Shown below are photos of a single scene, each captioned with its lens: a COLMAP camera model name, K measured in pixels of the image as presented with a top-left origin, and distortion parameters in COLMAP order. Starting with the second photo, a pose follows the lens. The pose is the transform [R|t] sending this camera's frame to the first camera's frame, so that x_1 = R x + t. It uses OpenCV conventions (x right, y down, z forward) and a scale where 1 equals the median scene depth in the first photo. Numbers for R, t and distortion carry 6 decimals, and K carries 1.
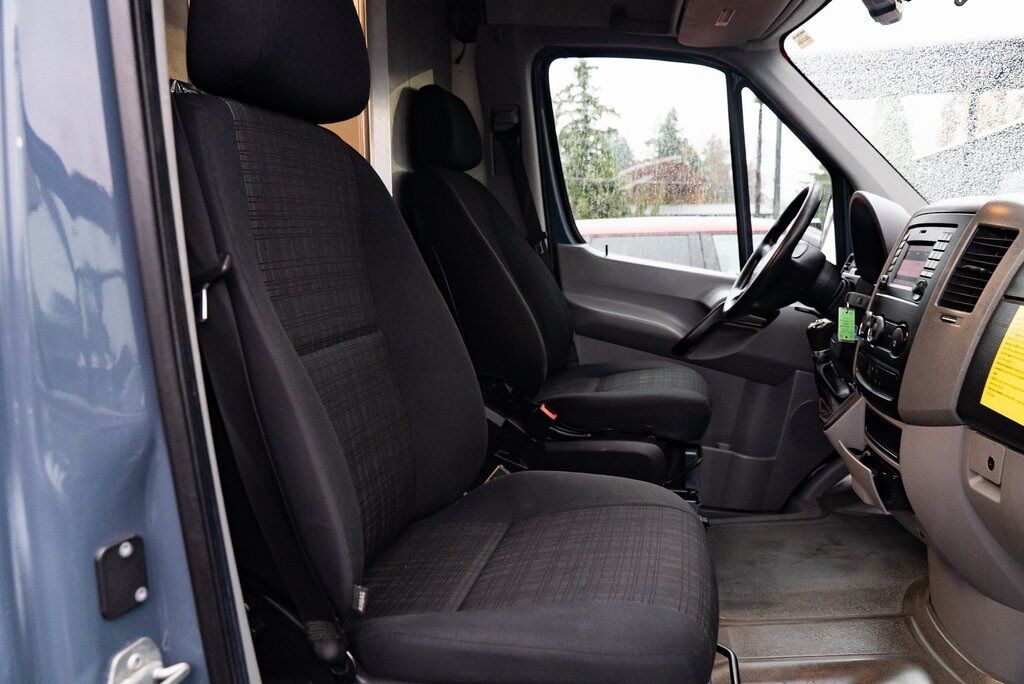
lens RADIAL K [[697.0, 0, 512.0], [0, 697.0, 342.0], [0, 0, 1]] dist [-0.034074, 0.020828]
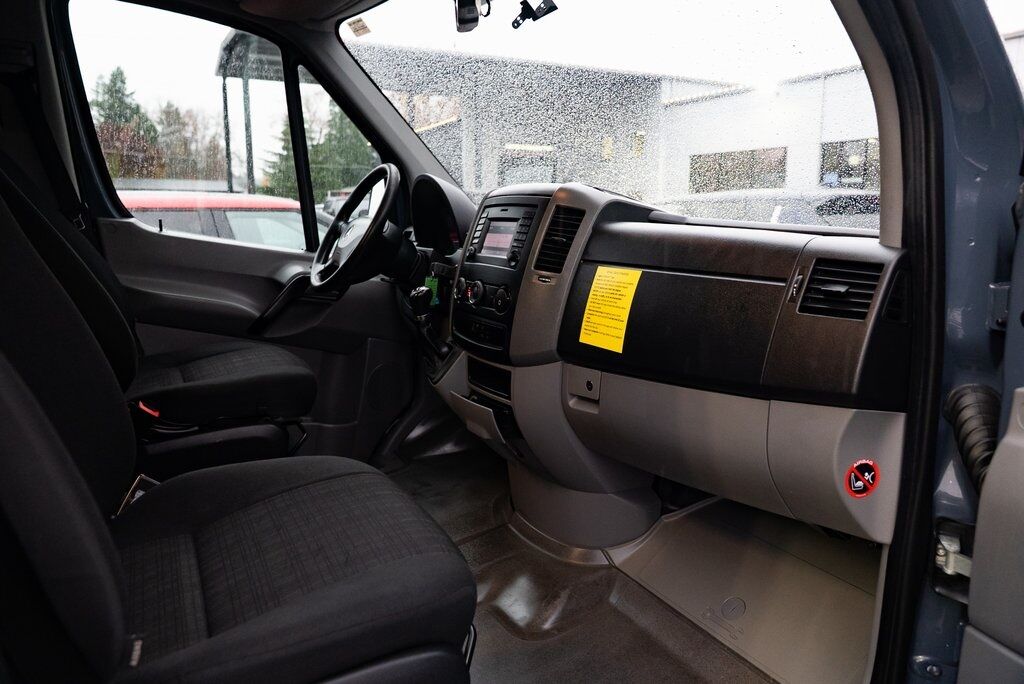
lens RADIAL K [[697.0, 0, 512.0], [0, 697.0, 342.0], [0, 0, 1]] dist [-0.034074, 0.020828]
pose [[0.751151, -0.098897, 0.652680, -0.178143], [0.079062, 0.995075, 0.059788, -0.000266], [-0.655379, 0.006693, 0.755271, 0.048768]]
